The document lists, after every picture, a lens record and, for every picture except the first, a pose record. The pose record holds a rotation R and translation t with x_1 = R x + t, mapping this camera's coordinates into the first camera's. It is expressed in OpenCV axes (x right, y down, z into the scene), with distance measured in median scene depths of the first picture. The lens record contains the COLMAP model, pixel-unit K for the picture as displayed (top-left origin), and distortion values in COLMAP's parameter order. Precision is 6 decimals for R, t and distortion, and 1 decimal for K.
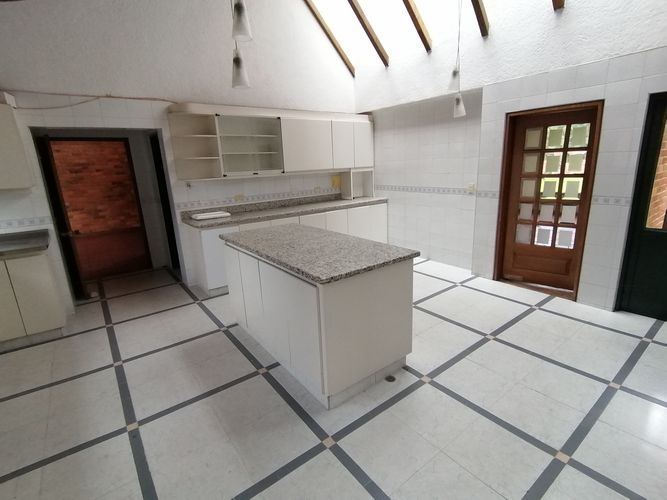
lens RADIAL K [[334.5, 0, 338.5], [0, 334.5, 249.2], [0, 0, 1]] dist [-0.003809, -0.002139]
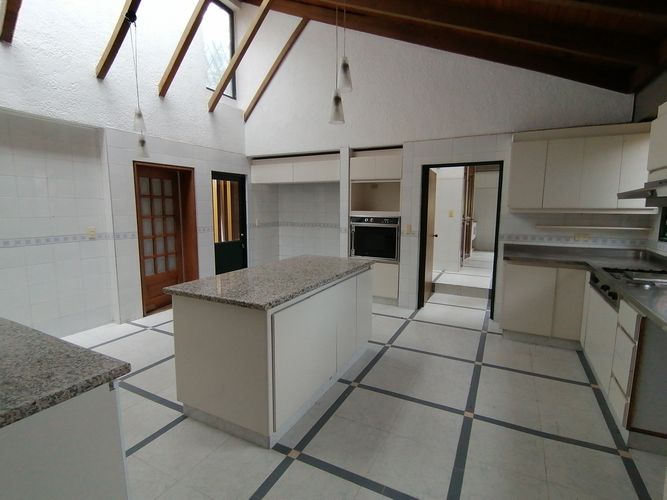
lens RADIAL K [[334.5, 0, 335.0], [0, 334.5, 249.5], [0, 0, 1]] dist [-0.003809, -0.002139]
pose [[-0.434722, -0.076826, 0.897282, -0.897836], [0.240917, 0.950119, 0.198071, -0.214455], [-0.867742, 0.302277, -0.394529, 1.076588]]
